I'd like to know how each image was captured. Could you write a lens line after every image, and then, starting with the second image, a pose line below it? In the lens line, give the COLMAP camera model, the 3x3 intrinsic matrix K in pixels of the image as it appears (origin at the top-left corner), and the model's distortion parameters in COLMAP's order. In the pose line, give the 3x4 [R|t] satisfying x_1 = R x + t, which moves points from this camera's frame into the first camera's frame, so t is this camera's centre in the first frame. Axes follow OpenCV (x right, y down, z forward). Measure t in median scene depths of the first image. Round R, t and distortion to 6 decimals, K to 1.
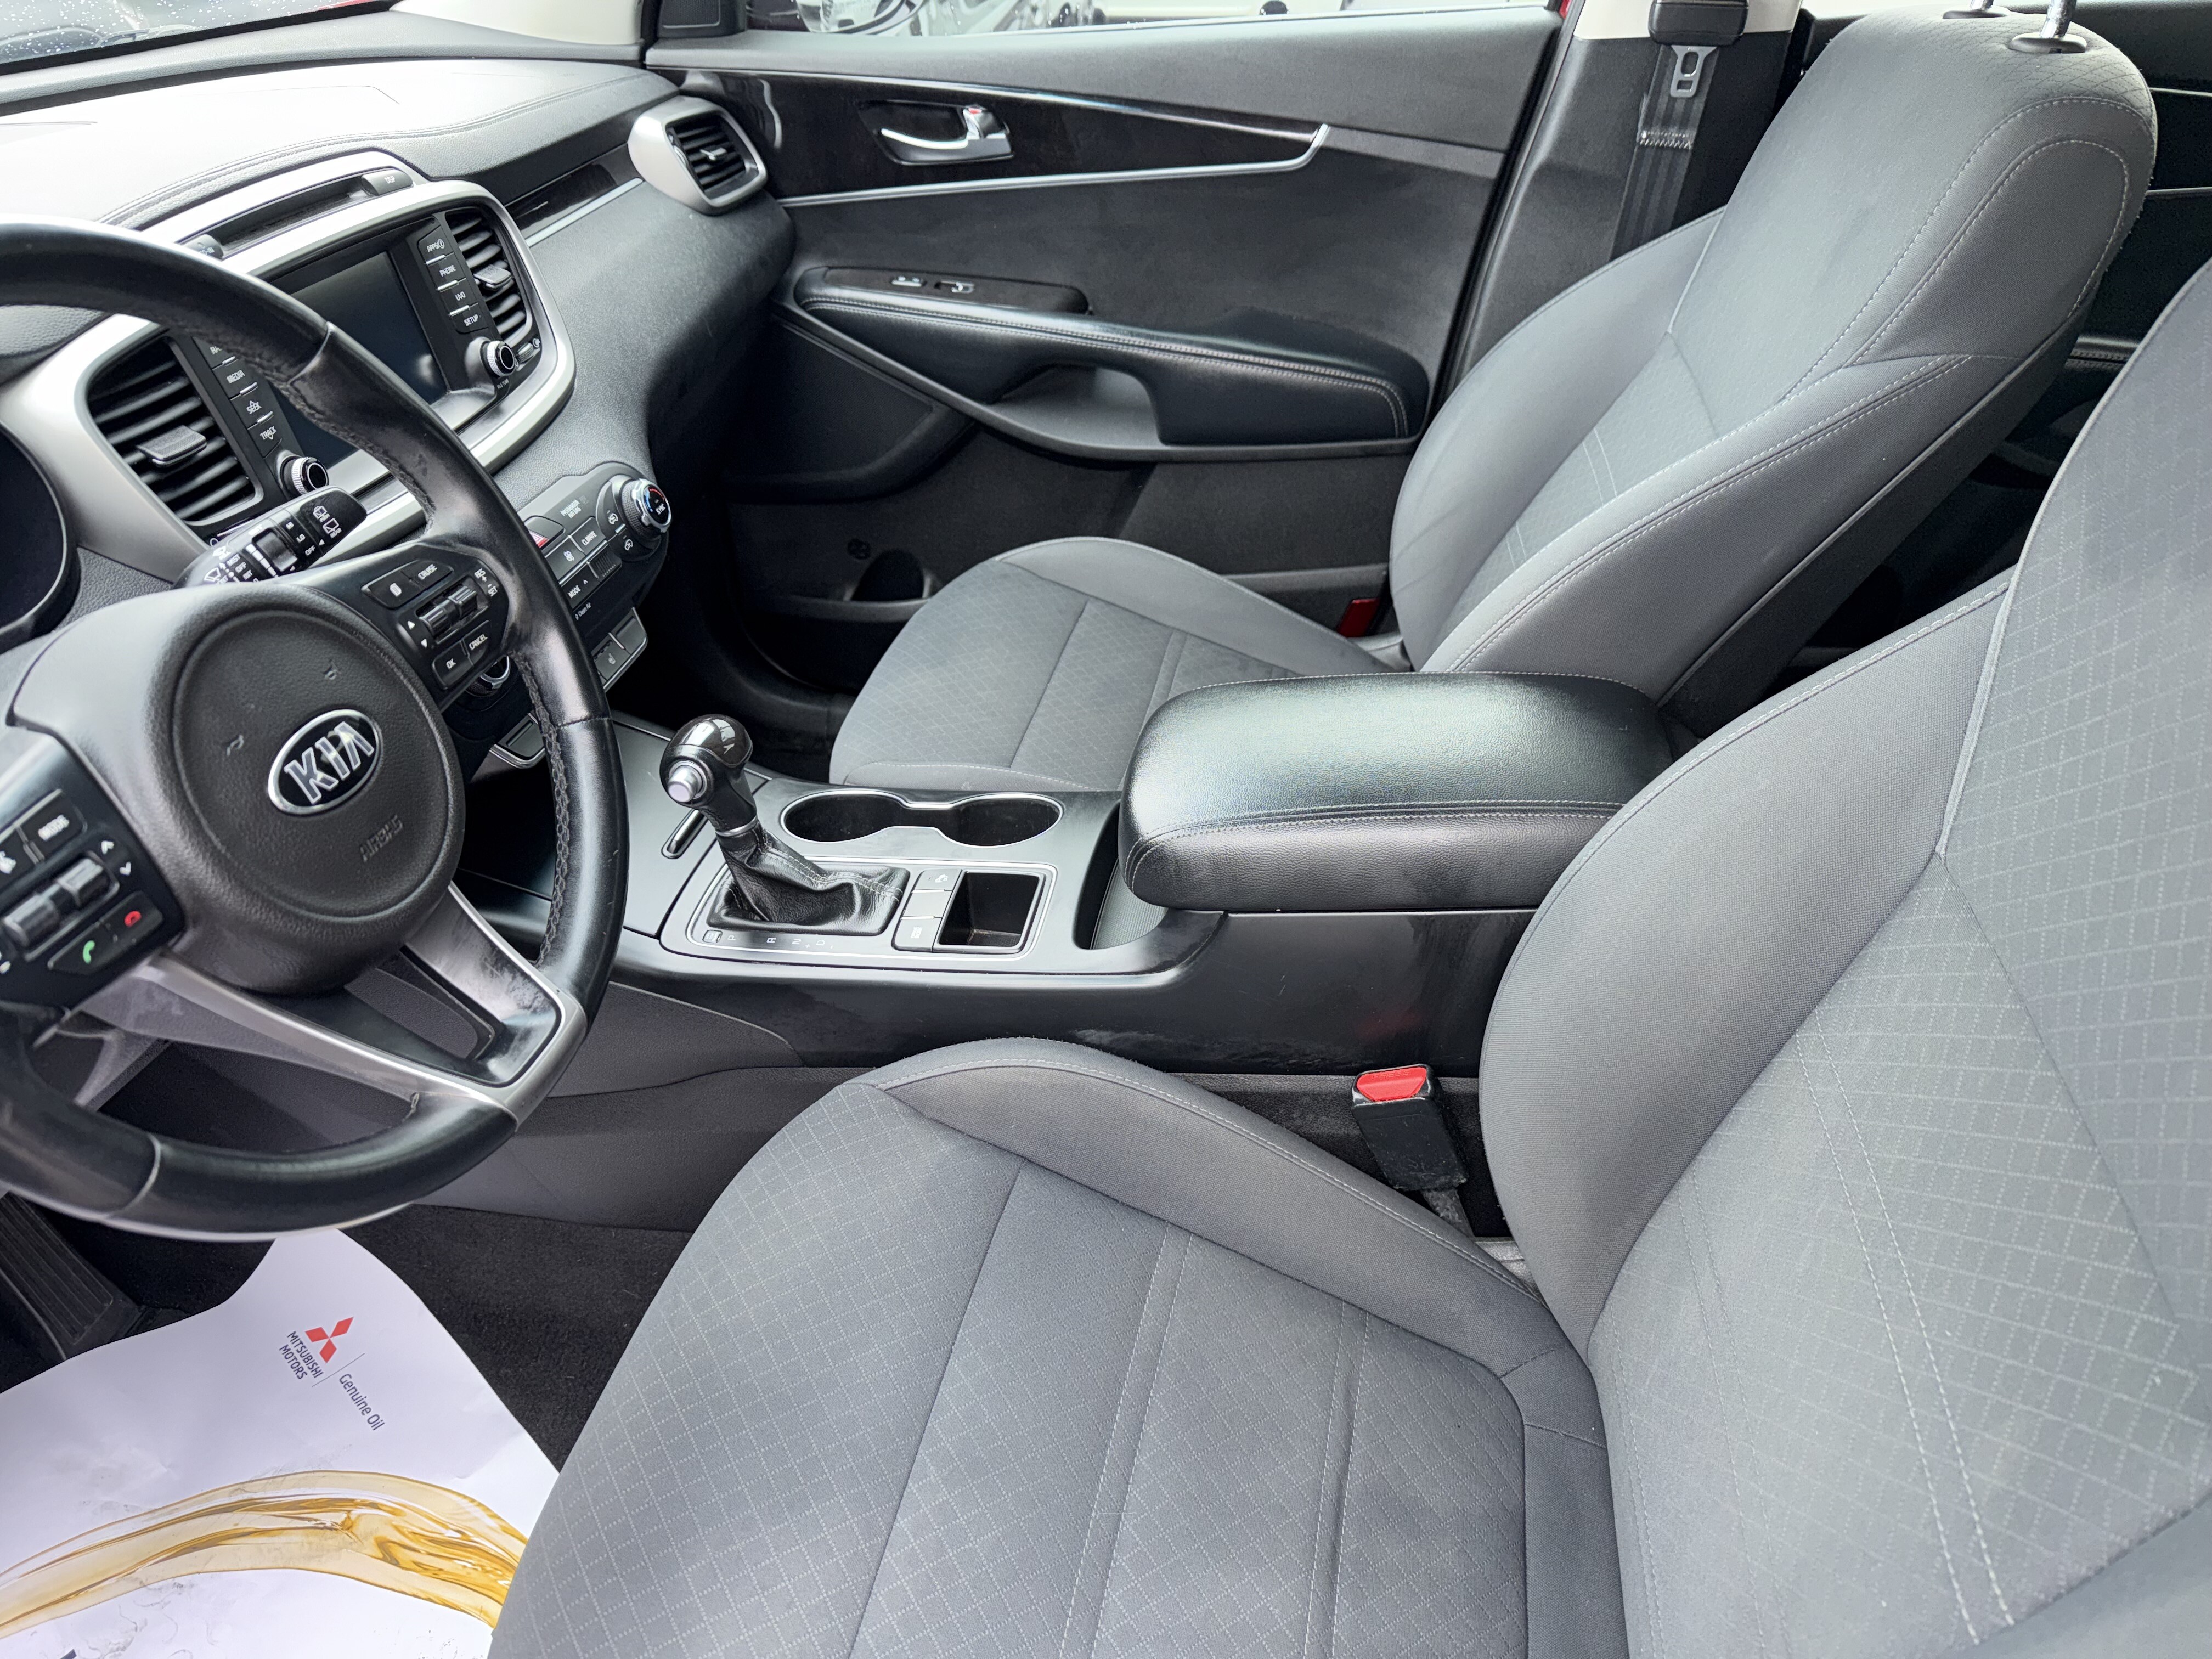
lens RADIAL K [[1512.7, 0, 1106.0], [0, 1512.7, 829.5], [0, 0, 1]] dist [-0.029404, -0.000628]
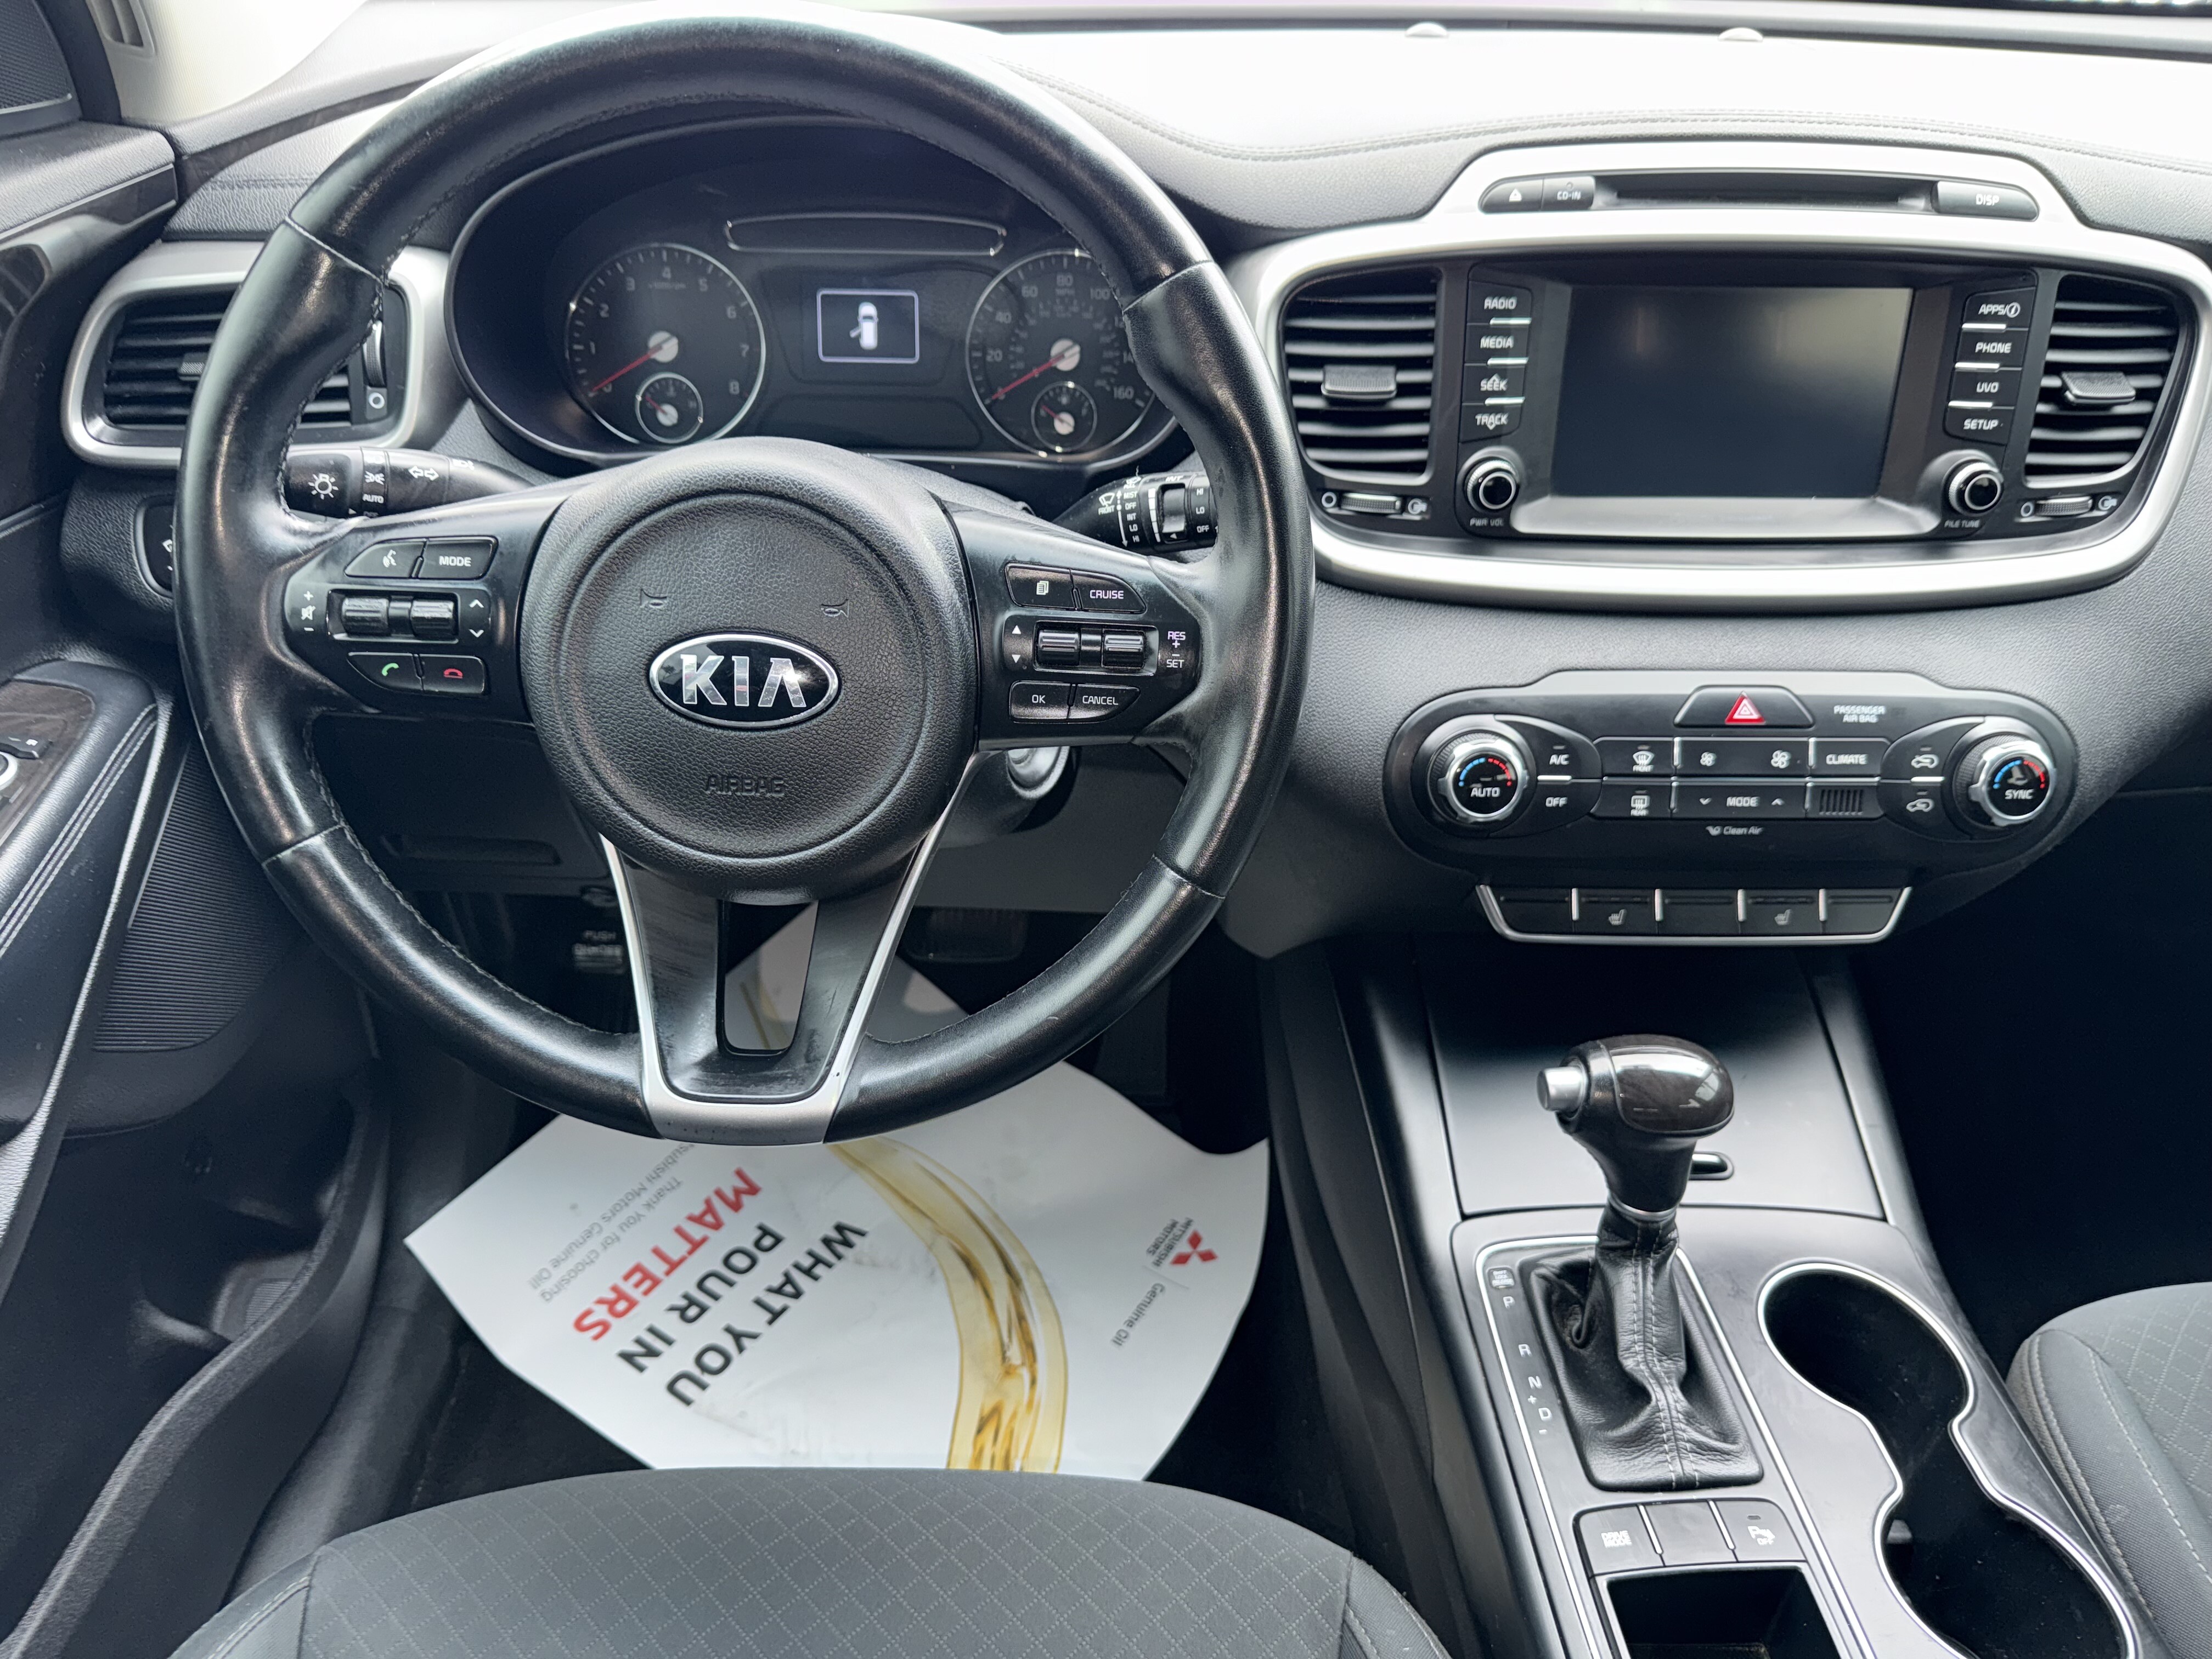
lens RADIAL K [[1558.8, 0, 1106.0], [0, 1558.8, 829.5], [0, 0, 1]] dist [0.064016, -0.118107]
pose [[0.205587, 0.551004, -0.808782, 0.170757], [-0.565363, 0.741446, 0.361417, -0.236248], [0.798810, 0.382953, 0.463949, 0.424461]]
